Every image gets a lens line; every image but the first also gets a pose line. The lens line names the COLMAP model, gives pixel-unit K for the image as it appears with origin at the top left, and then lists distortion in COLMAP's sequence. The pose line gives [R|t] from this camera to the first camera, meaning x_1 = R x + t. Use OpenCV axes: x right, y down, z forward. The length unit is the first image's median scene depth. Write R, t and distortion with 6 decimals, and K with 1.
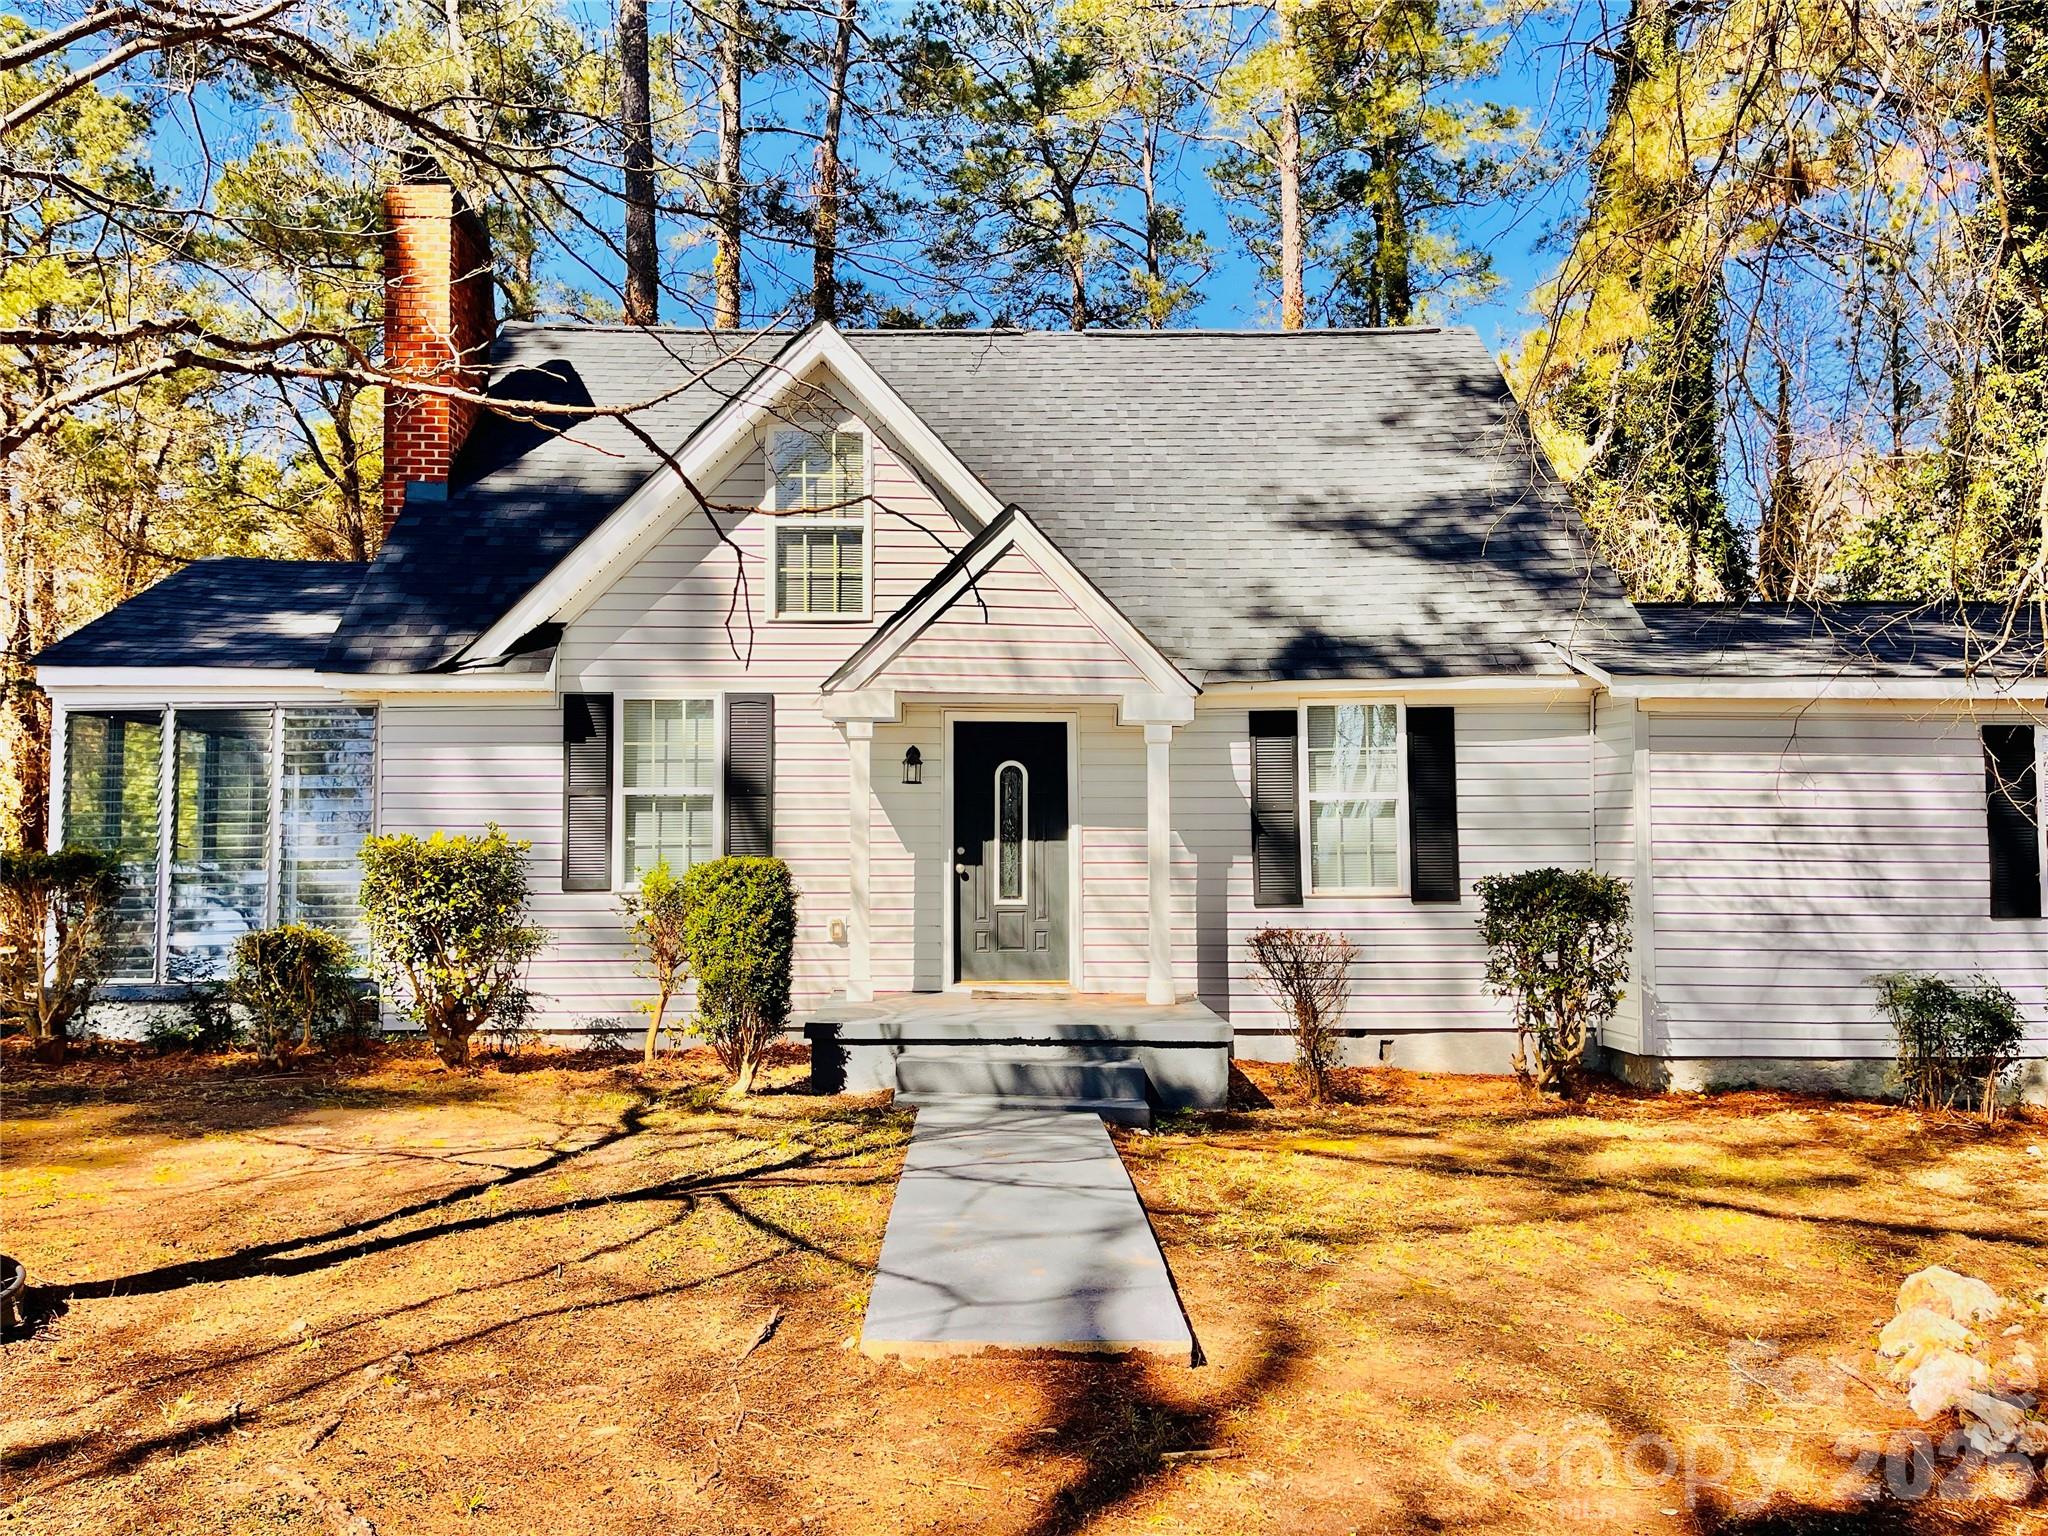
lens RADIAL K [[1548.5, 0, 1009.3], [0, 1548.5, 769.3], [0, 0, 1]] dist [0.073246, -0.102715]
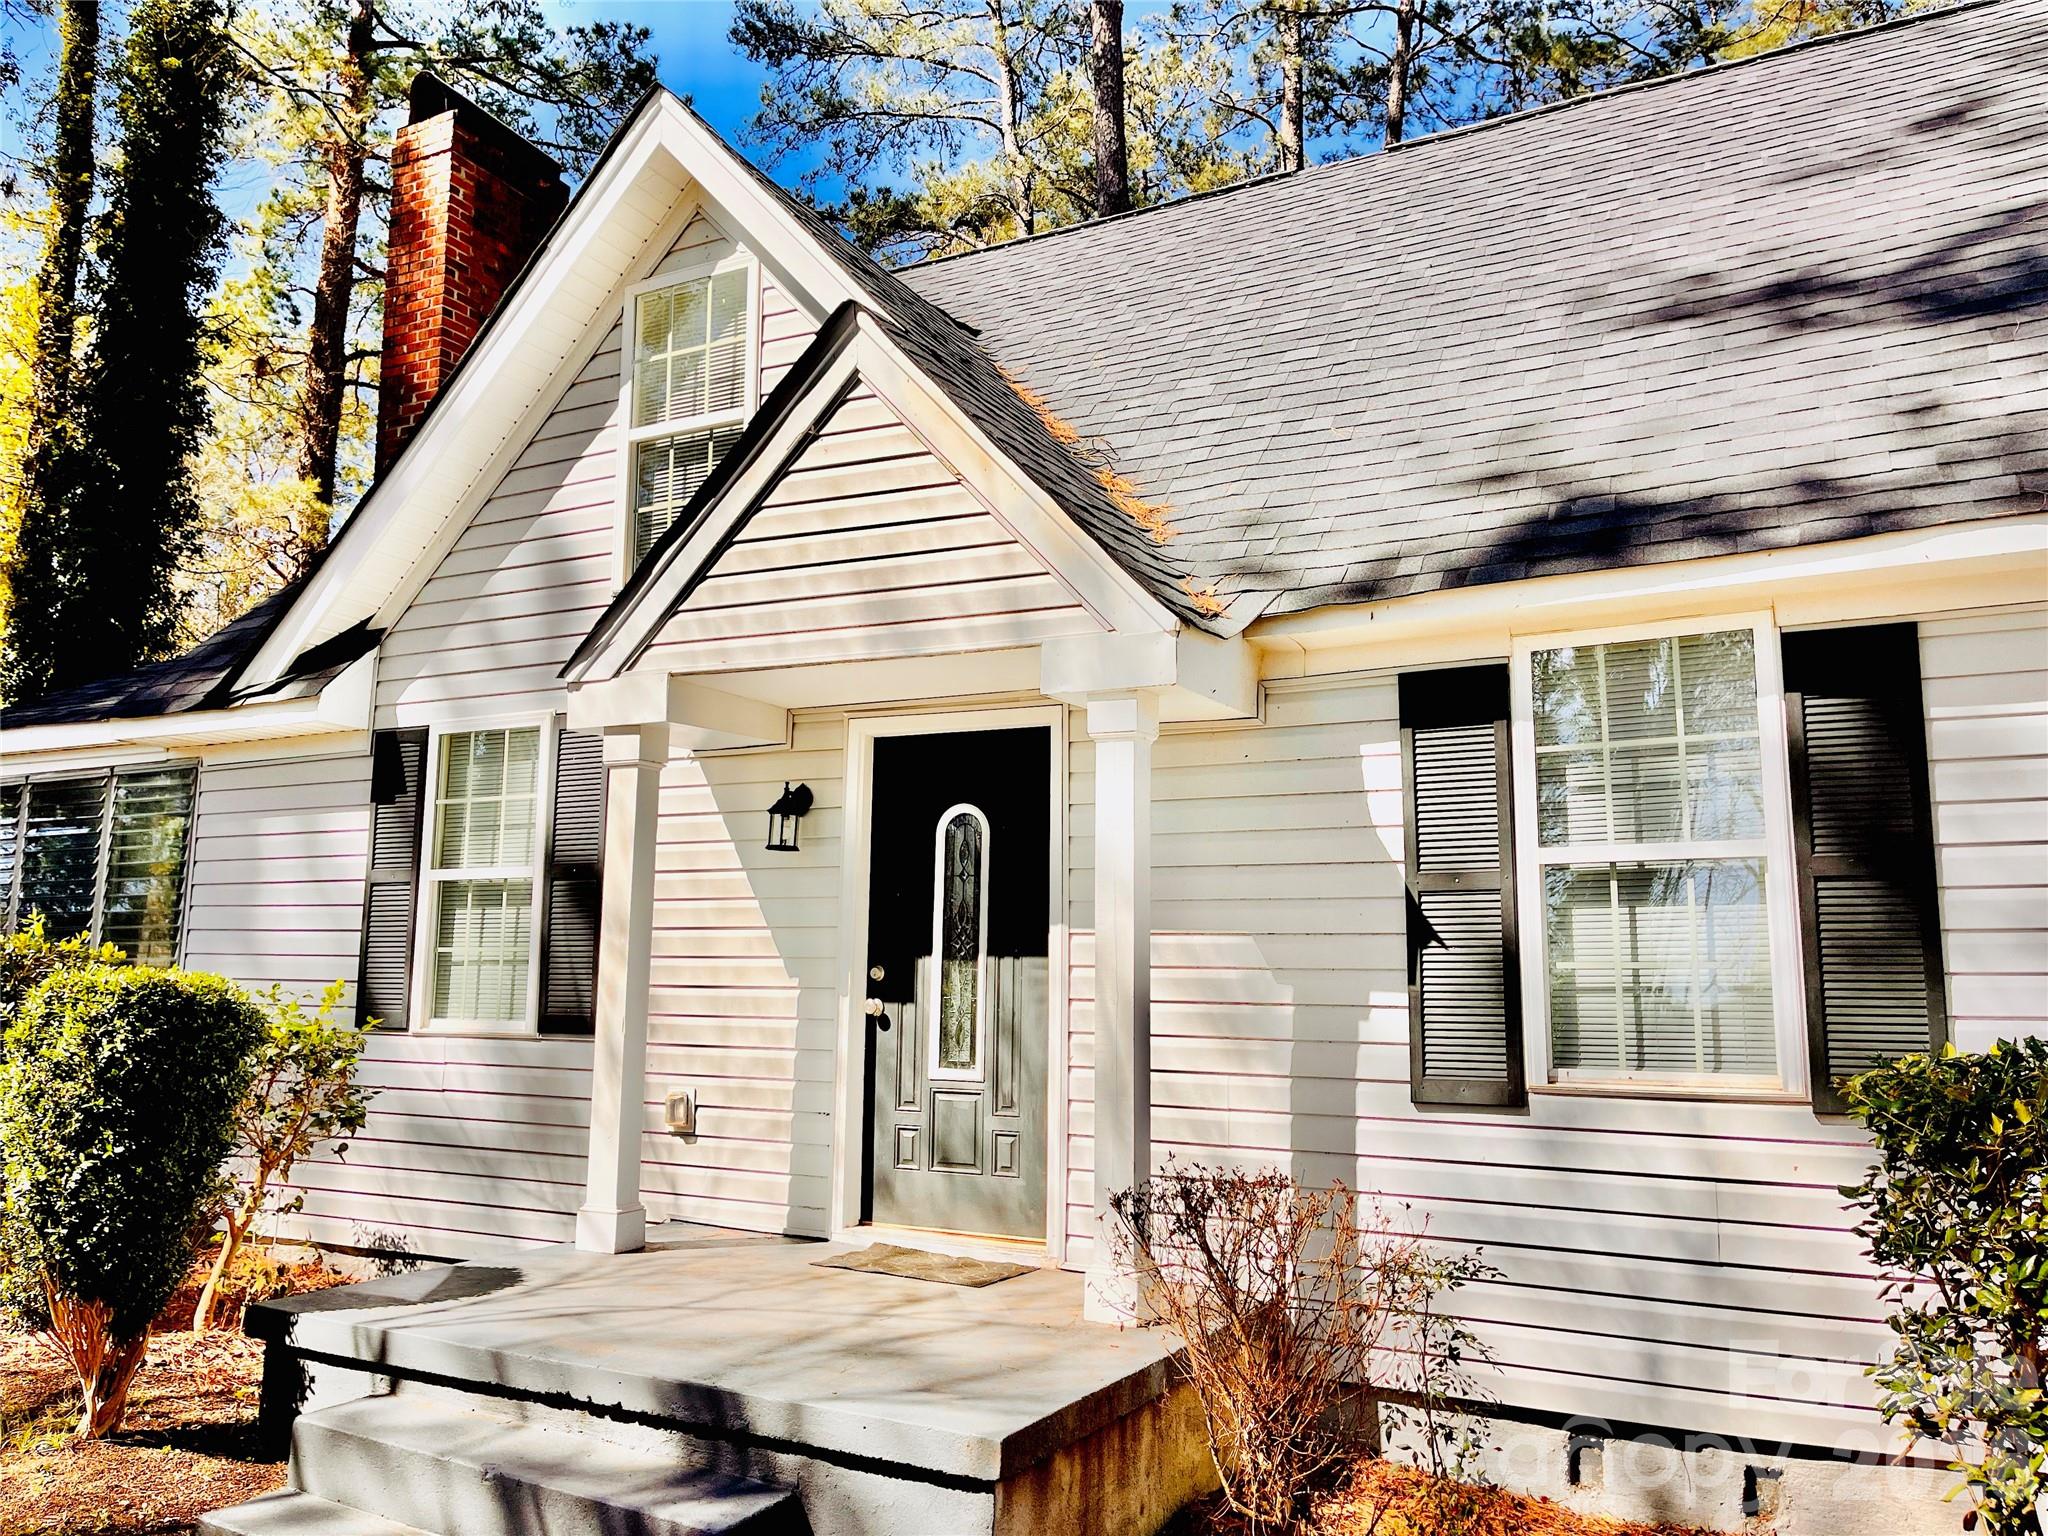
lens RADIAL K [[1548.5, 0, 1009.3], [0, 1548.5, 769.3], [0, 0, 1]] dist [0.073246, -0.102715]
pose [[0.874267, -0.053272, -0.482514, 0.274290], [0.006588, 0.995171, -0.097937, 0.034923], [0.485401, 0.082444, 0.870396, 0.544766]]
